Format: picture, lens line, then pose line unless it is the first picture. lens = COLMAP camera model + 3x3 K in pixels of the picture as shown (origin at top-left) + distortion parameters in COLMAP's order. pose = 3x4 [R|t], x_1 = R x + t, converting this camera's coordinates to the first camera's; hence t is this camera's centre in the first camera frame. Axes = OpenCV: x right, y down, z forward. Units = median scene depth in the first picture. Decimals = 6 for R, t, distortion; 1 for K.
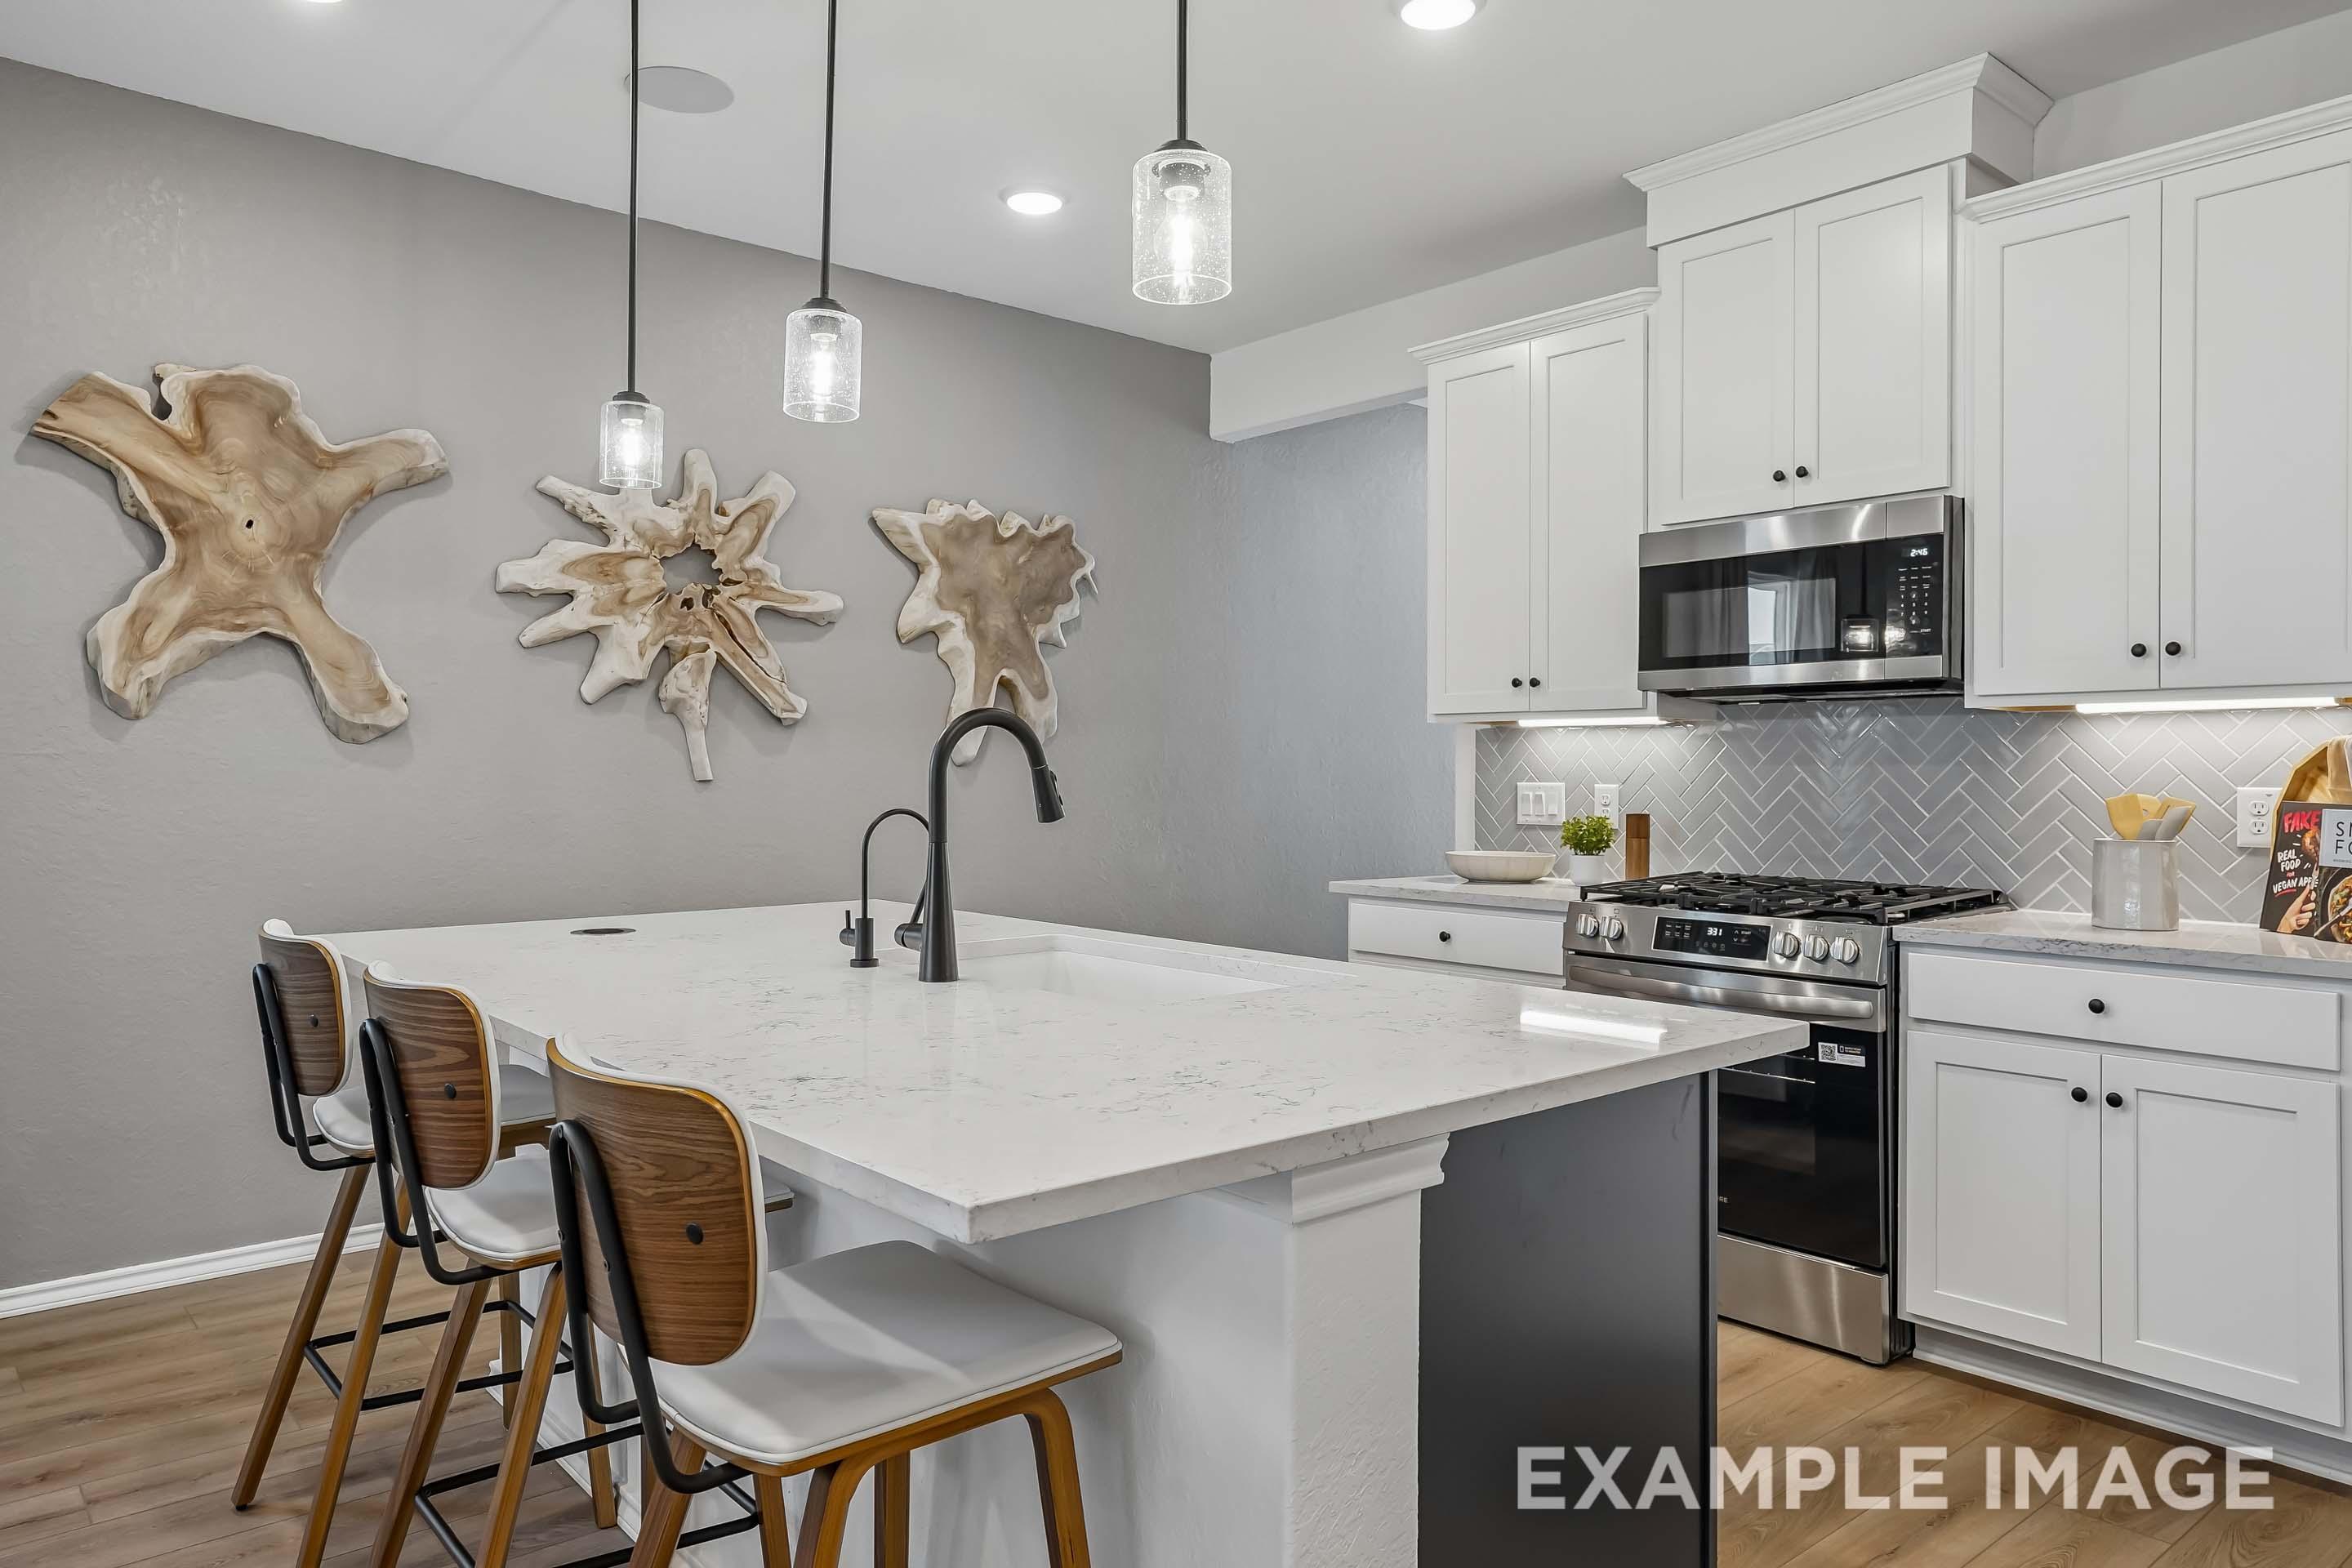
lens RADIAL K [[1580.0, 0, 1162.6], [0, 1580.0, 758.4], [0, 0, 1]] dist [0.006976, 0.006641]
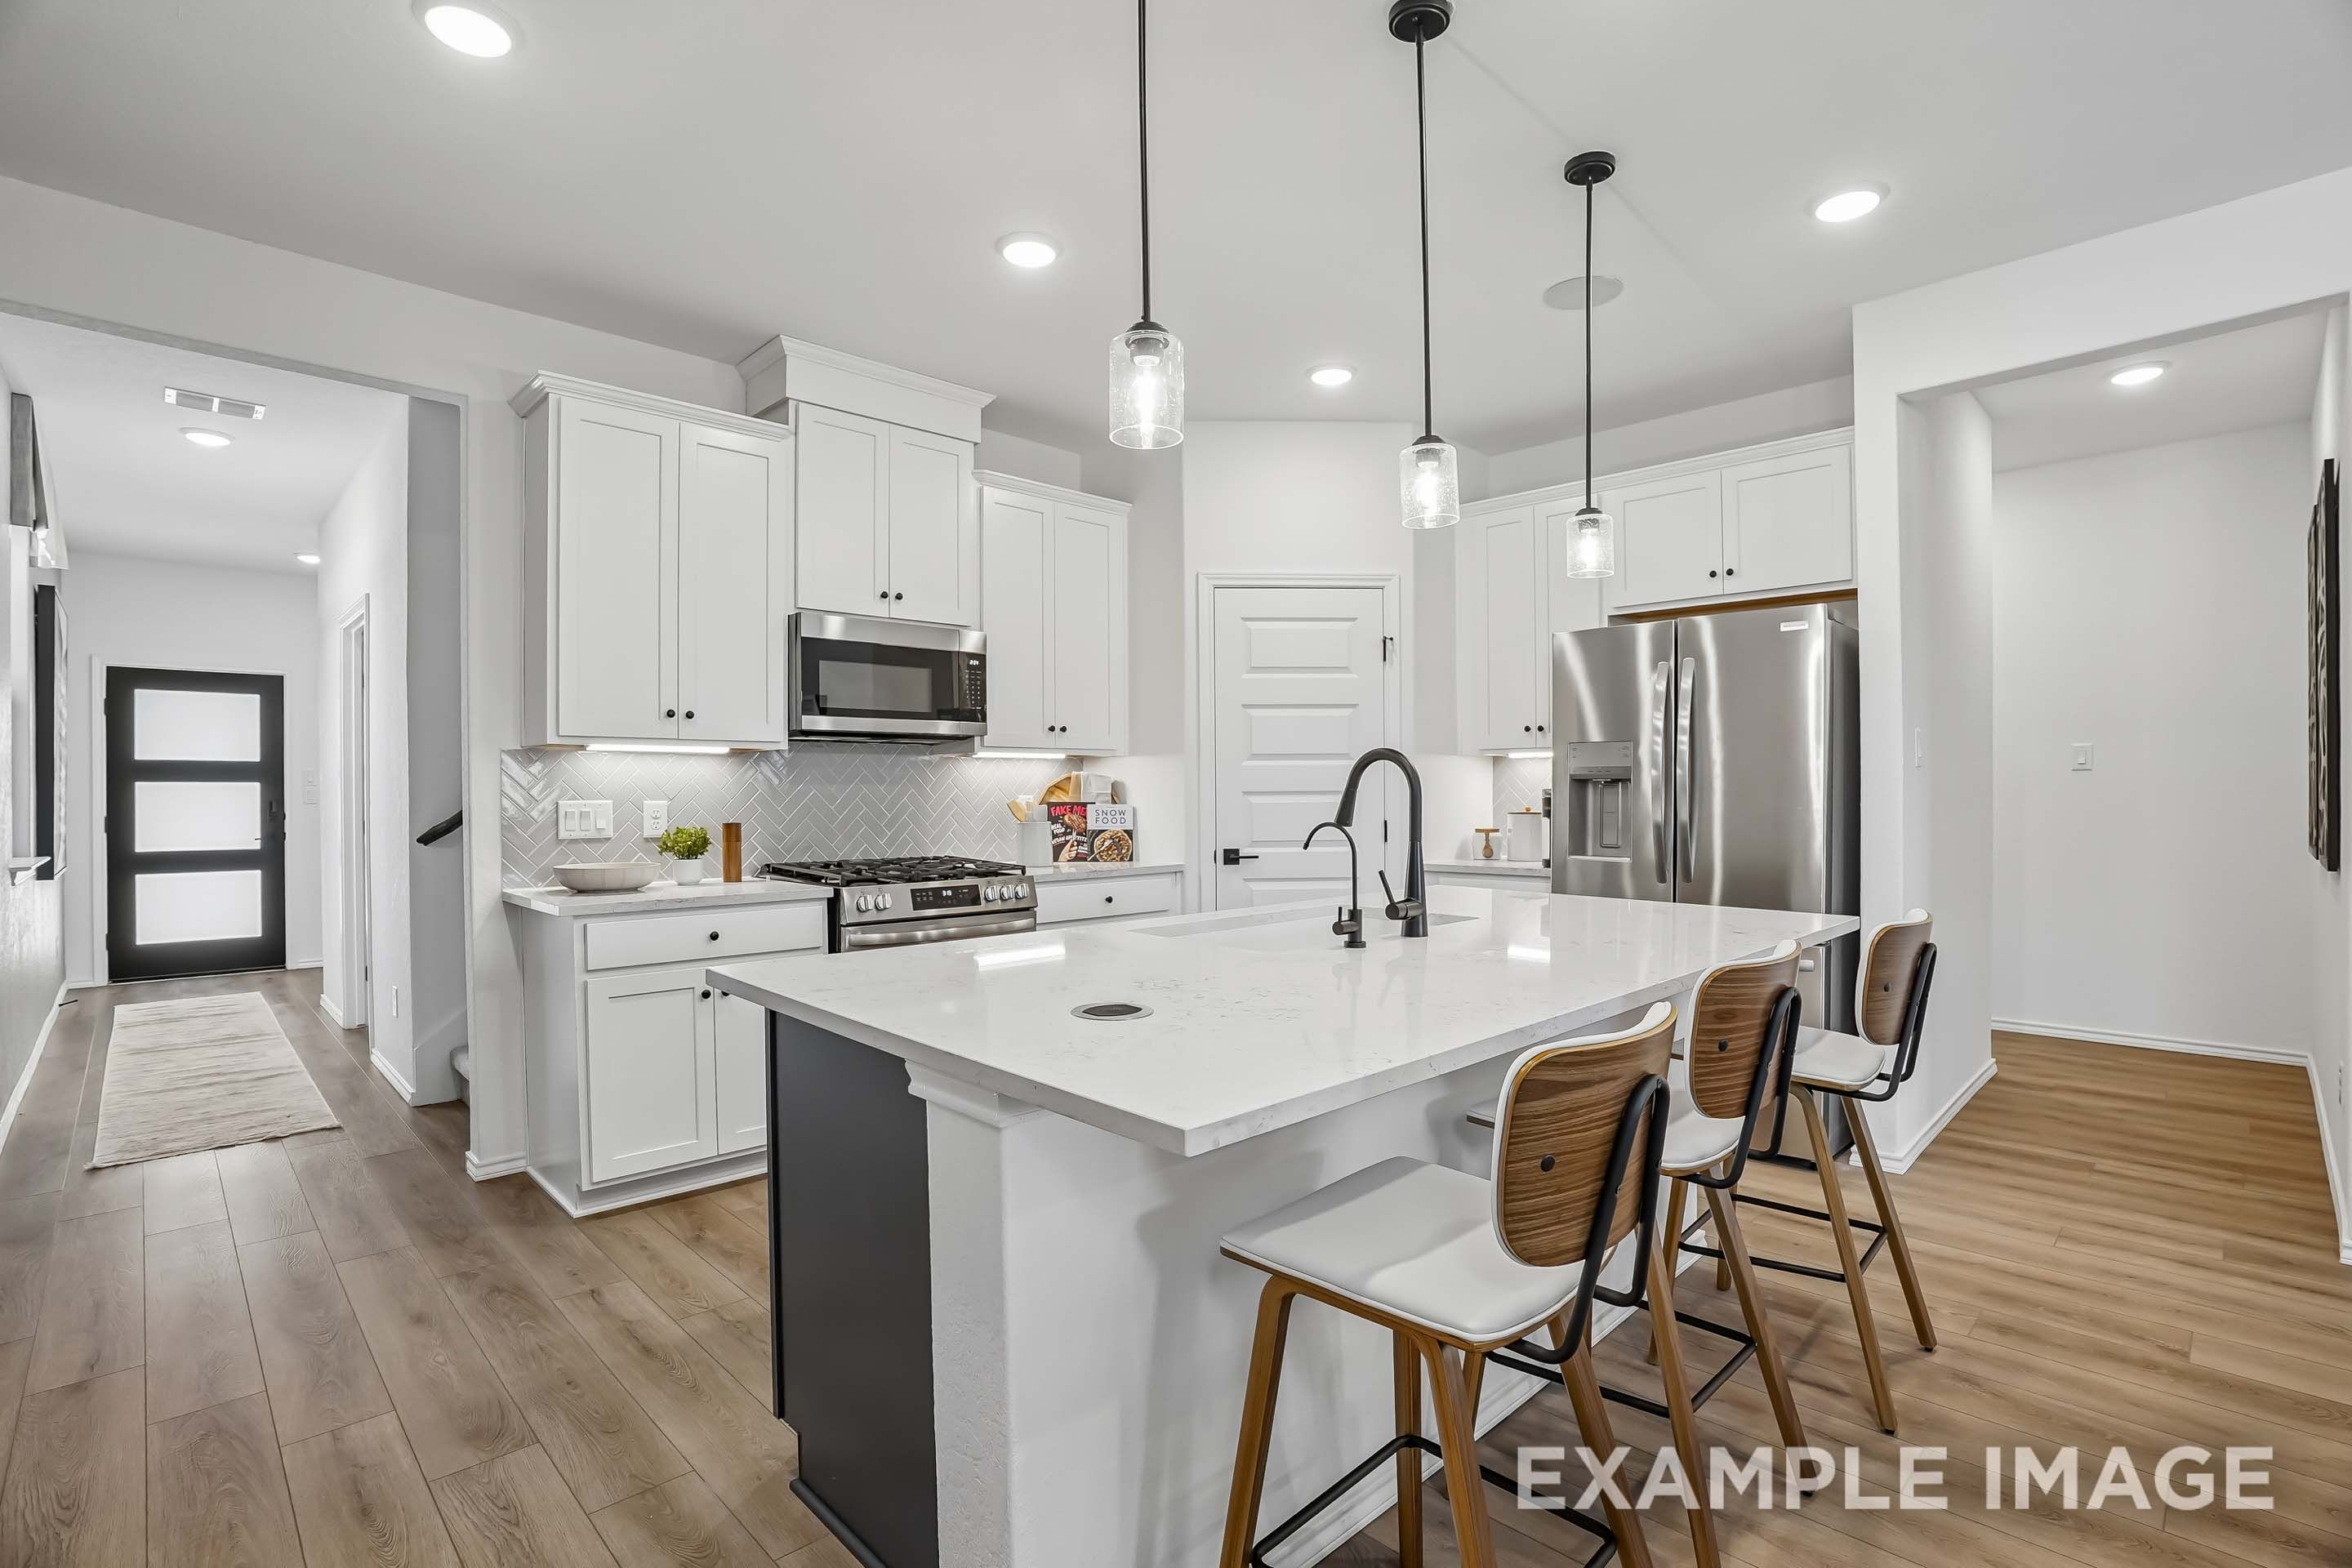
lens RADIAL K [[1108.3, 0, 1161.9], [0, 1108.3, 792.2], [0, 0, 1]] dist [-0.046468, 0.009252]
pose [[-0.056007, -0.007377, 0.998403, -0.721243], [-0.005712, 0.999959, 0.007068, 0.002066], [-0.998414, -0.005307, -0.056047, 0.825016]]
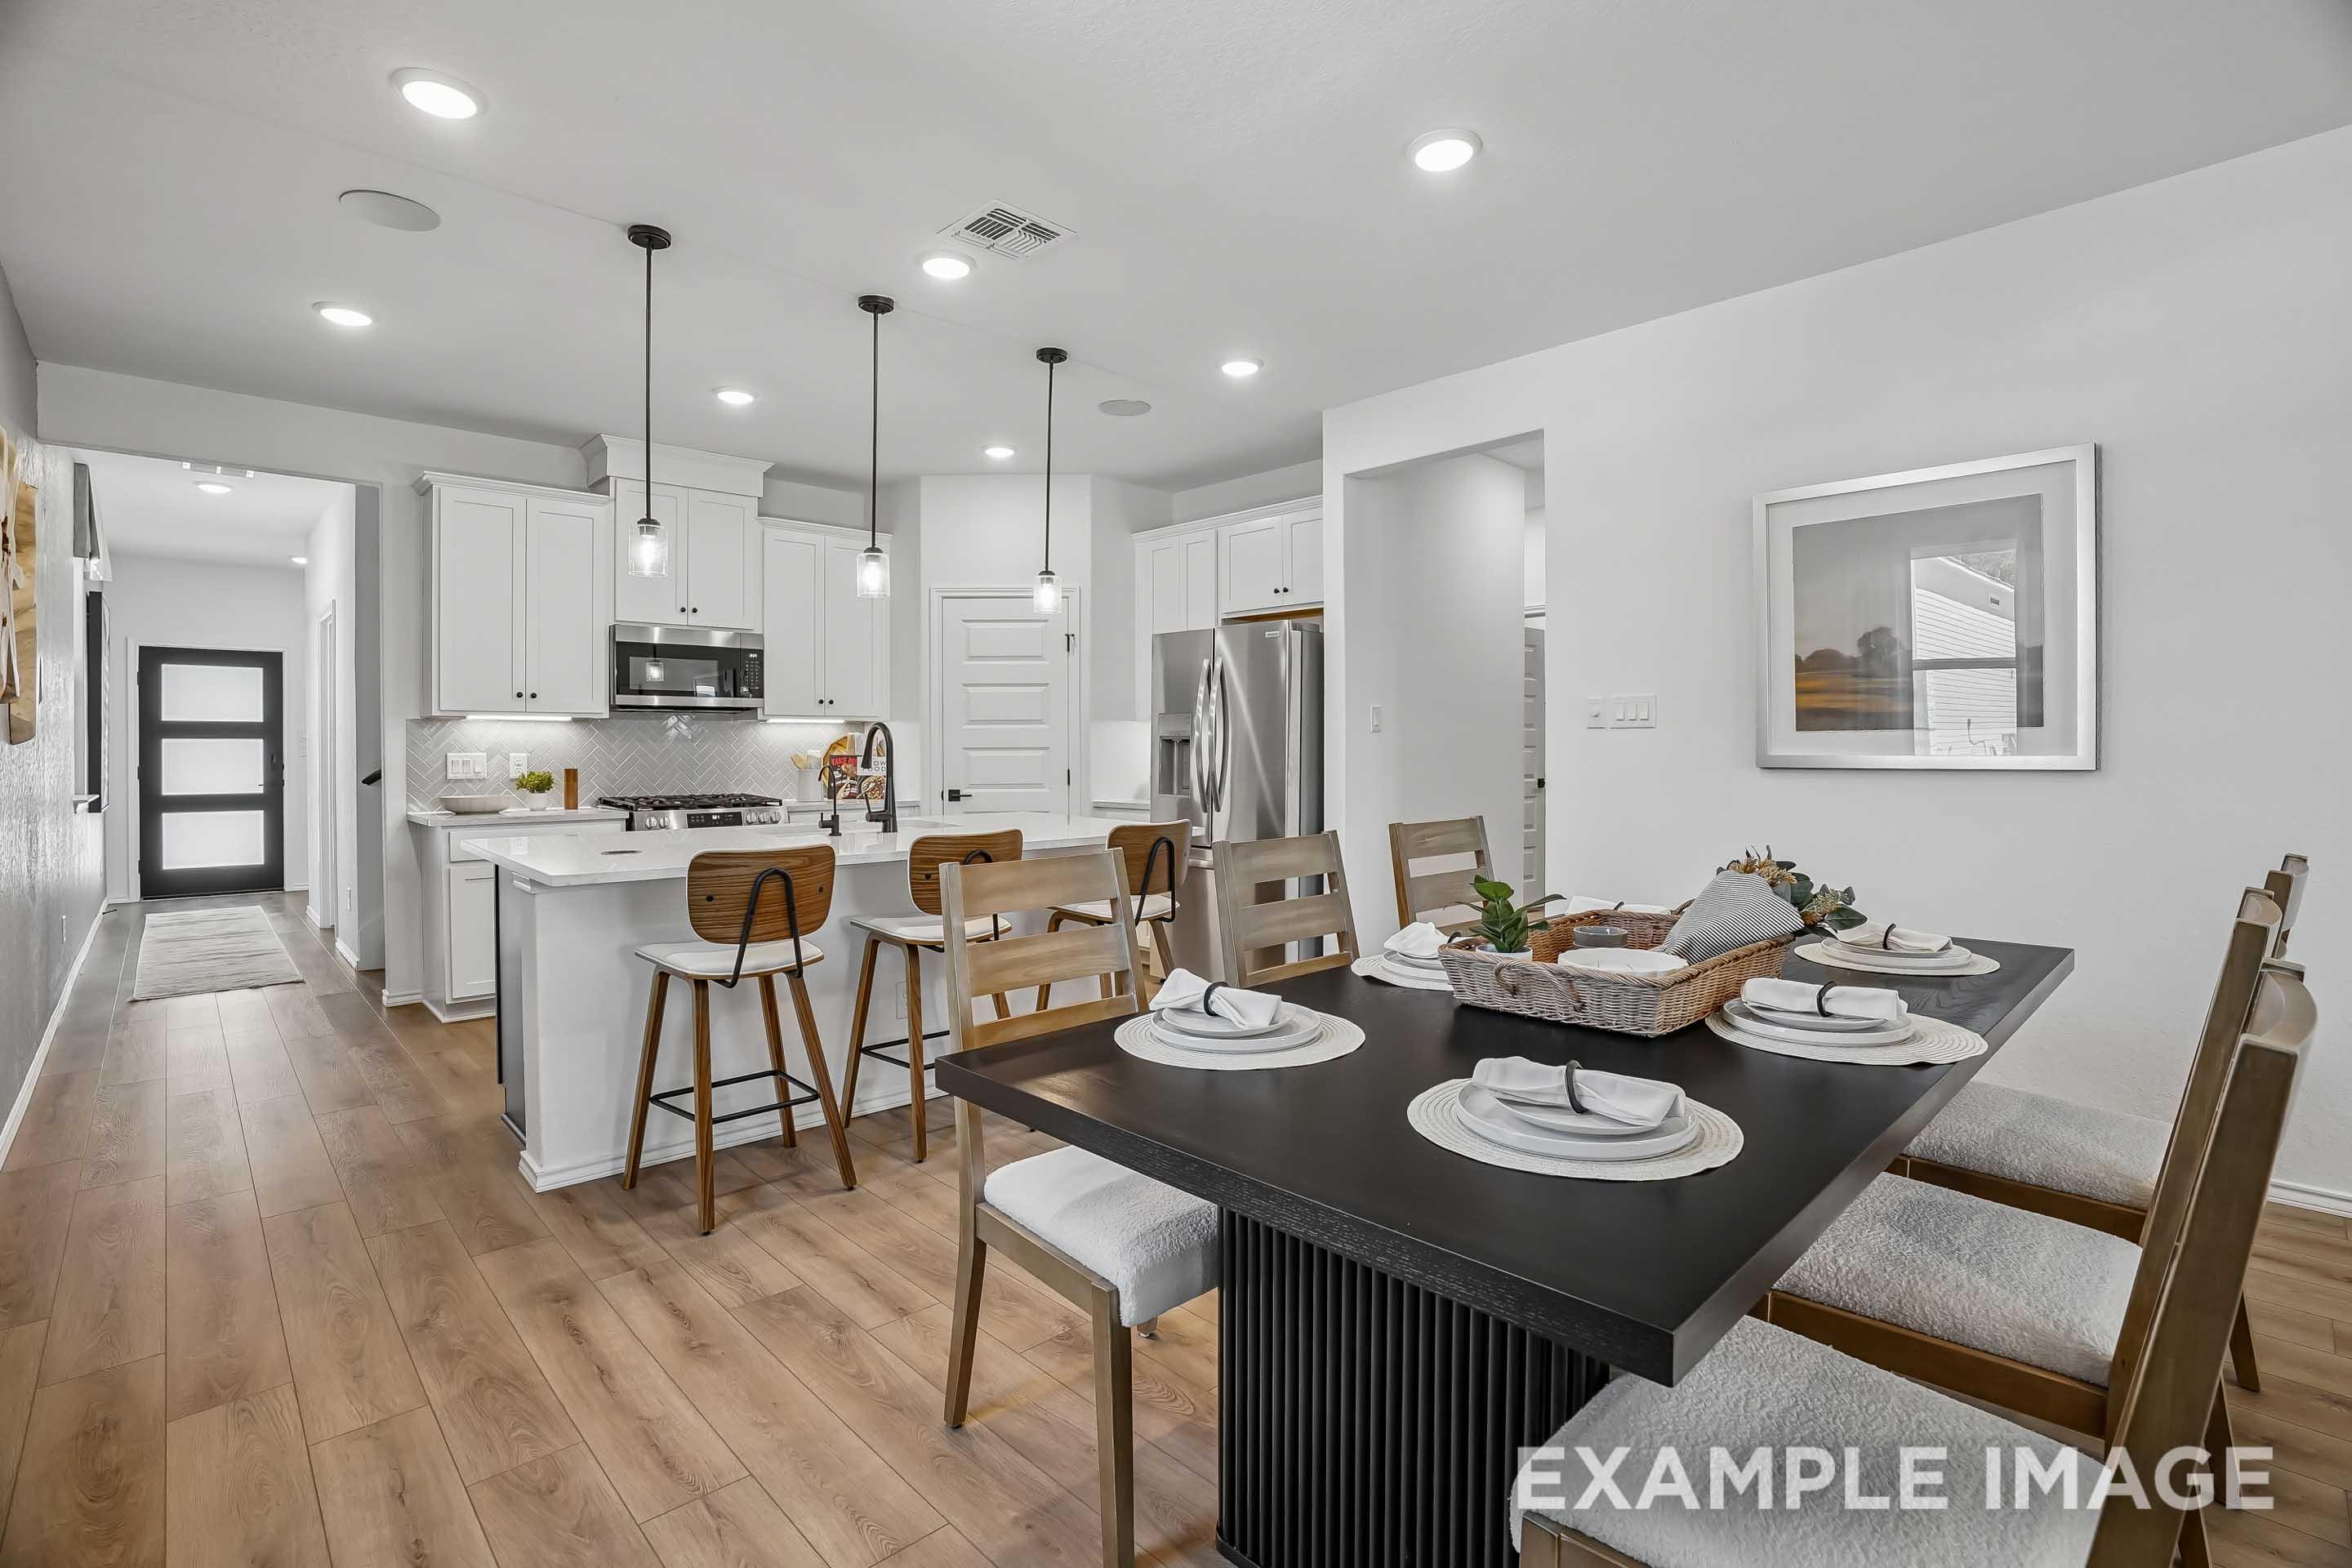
lens RADIAL K [[1108.3, 0, 1177.4], [0, 1108.3, 748.3], [0, 0, 1]] dist [-0.046468, 0.009252]
pose [[-0.050505, -0.008455, 0.998688, -1.204559], [-0.006664, 0.999945, 0.008129, -0.005246], [-0.998702, -0.006245, -0.050558, 0.411642]]
